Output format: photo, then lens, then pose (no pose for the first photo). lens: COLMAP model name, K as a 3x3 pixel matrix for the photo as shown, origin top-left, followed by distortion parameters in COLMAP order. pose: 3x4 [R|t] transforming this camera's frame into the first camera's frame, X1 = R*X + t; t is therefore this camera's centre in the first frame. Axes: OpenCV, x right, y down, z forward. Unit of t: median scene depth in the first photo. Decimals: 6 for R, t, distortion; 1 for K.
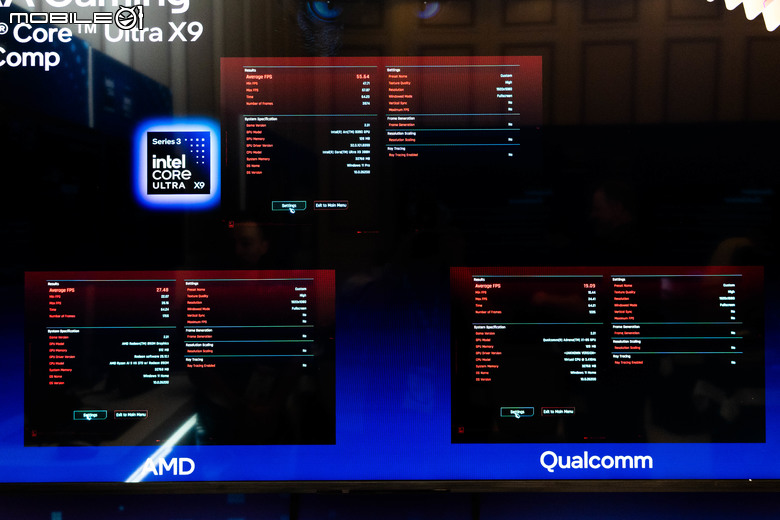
lens RADIAL K [[1053.3, 0, 390.0], [0, 1053.3, 263.2], [0, 0, 1]] dist [0.020786, 0.000000]
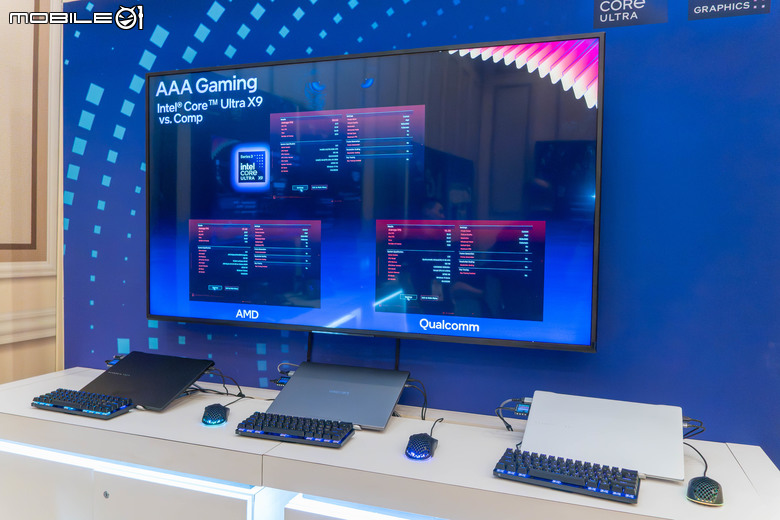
lens RADIAL K [[593.4, 0, 388.9], [0, 593.4, 254.1], [0, 0, 1]] dist [-0.009444, 0.003267]
pose [[0.947858, 0.029838, -0.317294, 0.419965], [-0.009611, 0.997831, 0.065122, -0.004236], [0.318549, -0.058677, 0.946089, -0.010143]]
